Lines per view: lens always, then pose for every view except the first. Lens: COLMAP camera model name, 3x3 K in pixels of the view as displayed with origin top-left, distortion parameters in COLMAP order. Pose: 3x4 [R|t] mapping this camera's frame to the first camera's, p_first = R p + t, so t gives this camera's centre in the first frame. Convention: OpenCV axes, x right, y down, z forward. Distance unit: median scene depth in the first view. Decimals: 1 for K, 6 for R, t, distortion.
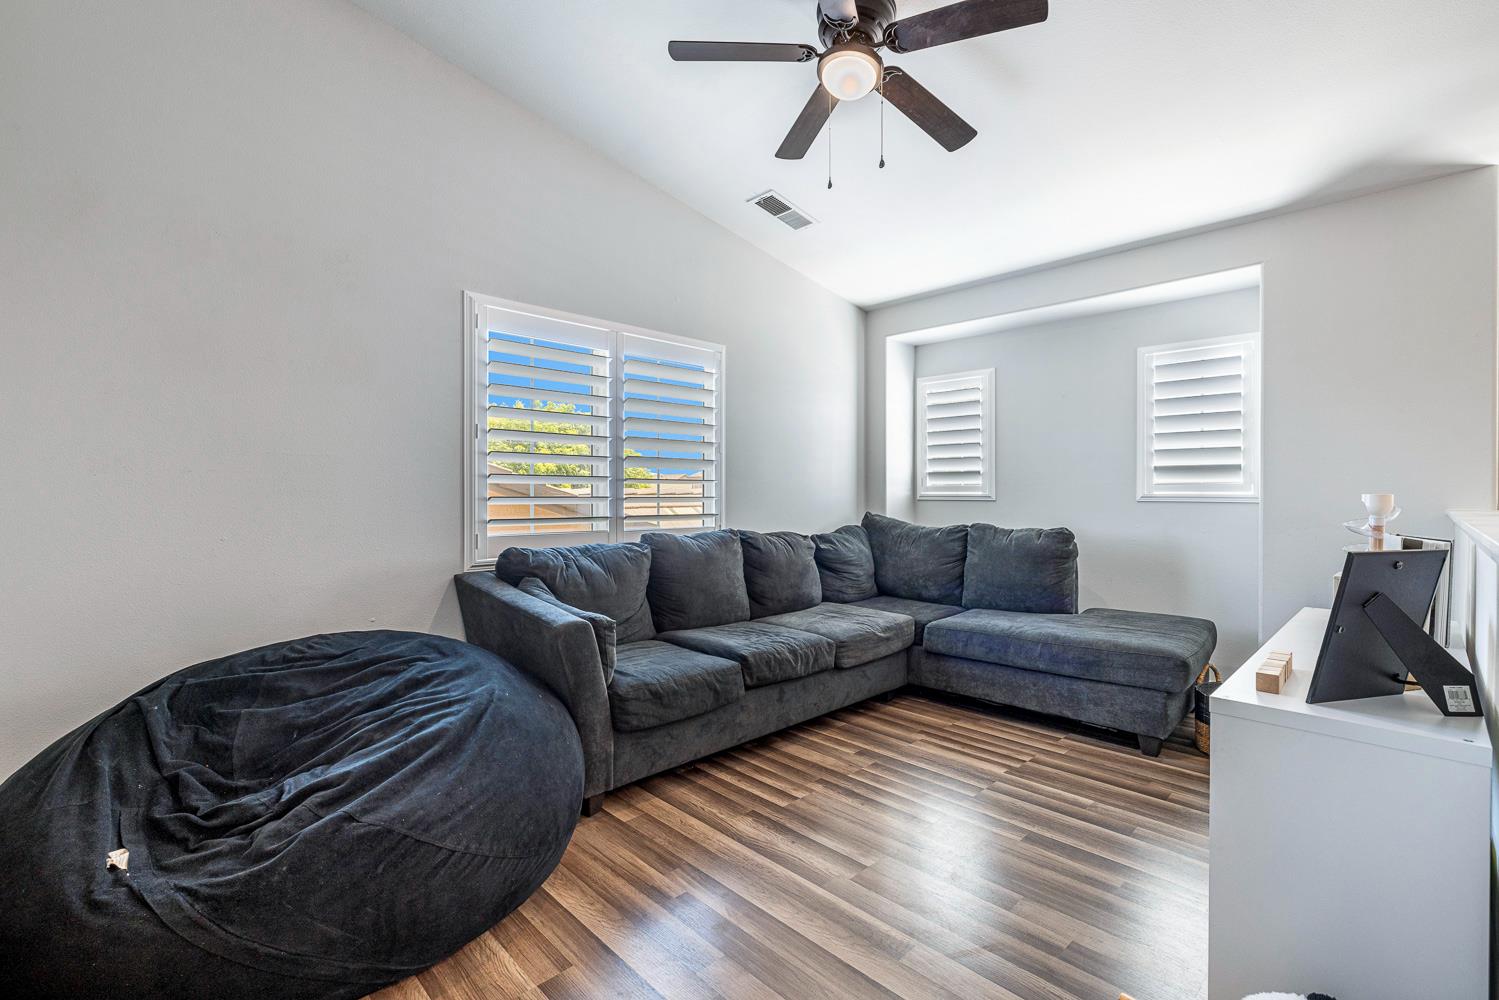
lens RADIAL K [[671.6, 0, 747.3], [0, 671.6, 498.3], [0, 0, 1]] dist [-0.001167, -0.000011]
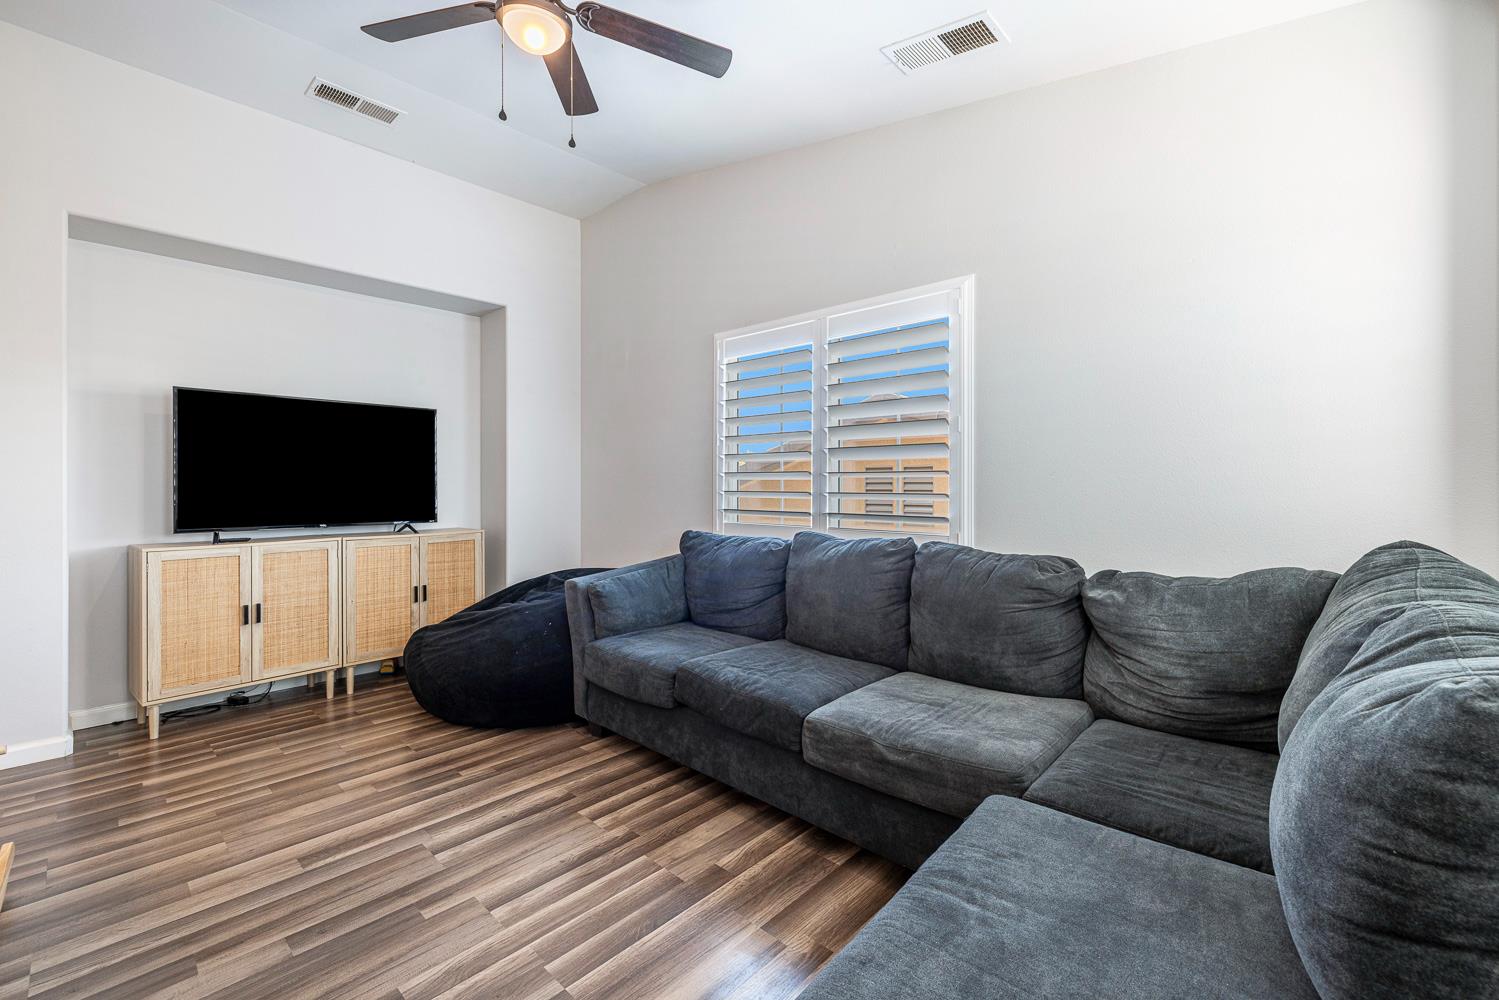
lens RADIAL K [[629.1, 0, 747.0], [0, 629.1, 493.8], [0, 0, 1]] dist [0.001455, 0.000000]
pose [[0.045642, -0.001448, -0.998957, 0.830842], [-0.019249, 0.999812, -0.002329, 0.005024], [0.998772, 0.019335, 0.045606, 1.035195]]
